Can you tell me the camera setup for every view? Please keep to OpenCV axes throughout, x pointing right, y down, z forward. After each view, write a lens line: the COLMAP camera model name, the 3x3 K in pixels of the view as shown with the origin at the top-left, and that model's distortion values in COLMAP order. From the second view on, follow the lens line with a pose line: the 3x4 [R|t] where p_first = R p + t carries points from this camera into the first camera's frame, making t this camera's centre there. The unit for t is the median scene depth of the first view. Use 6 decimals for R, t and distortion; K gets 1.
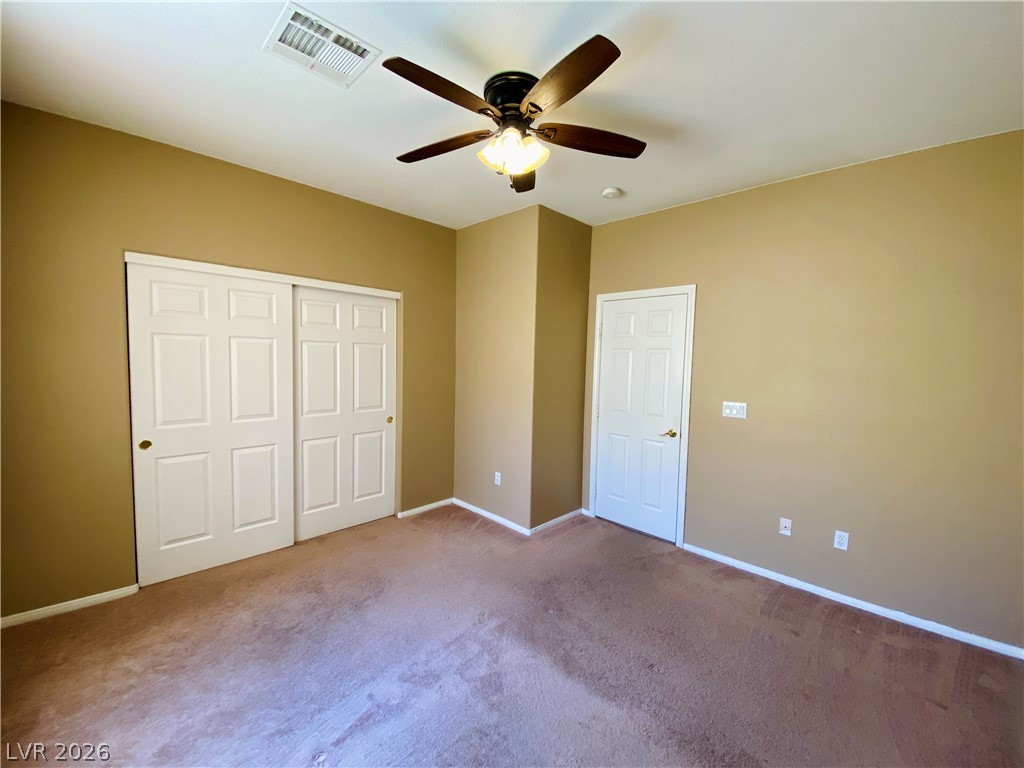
lens RADIAL K [[418.1, 0, 513.8], [0, 418.1, 383.4], [0, 0, 1]] dist [0.003461, -0.010580]
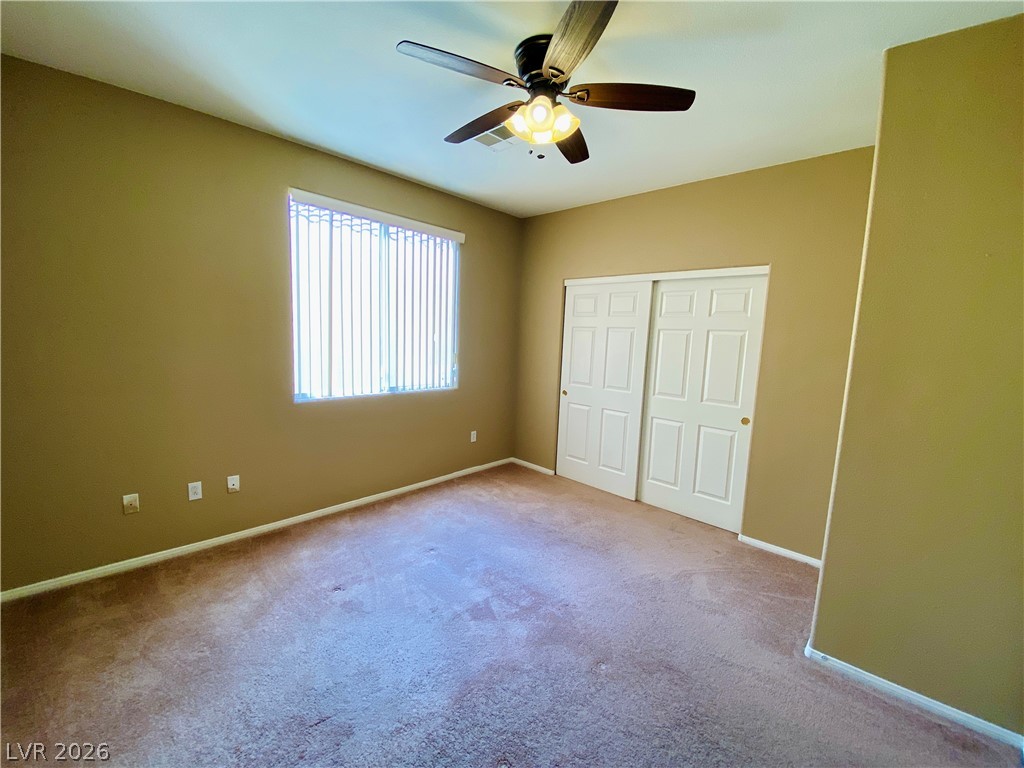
lens RADIAL K [[418.1, 0, 513.8], [0, 418.1, 383.4], [0, 0, 1]] dist [0.003461, -0.010580]
pose [[-0.013057, 0.091332, -0.995735, 0.633372], [-0.103850, 0.990311, 0.092196, -0.020502], [0.994507, 0.104611, -0.003446, 0.622032]]
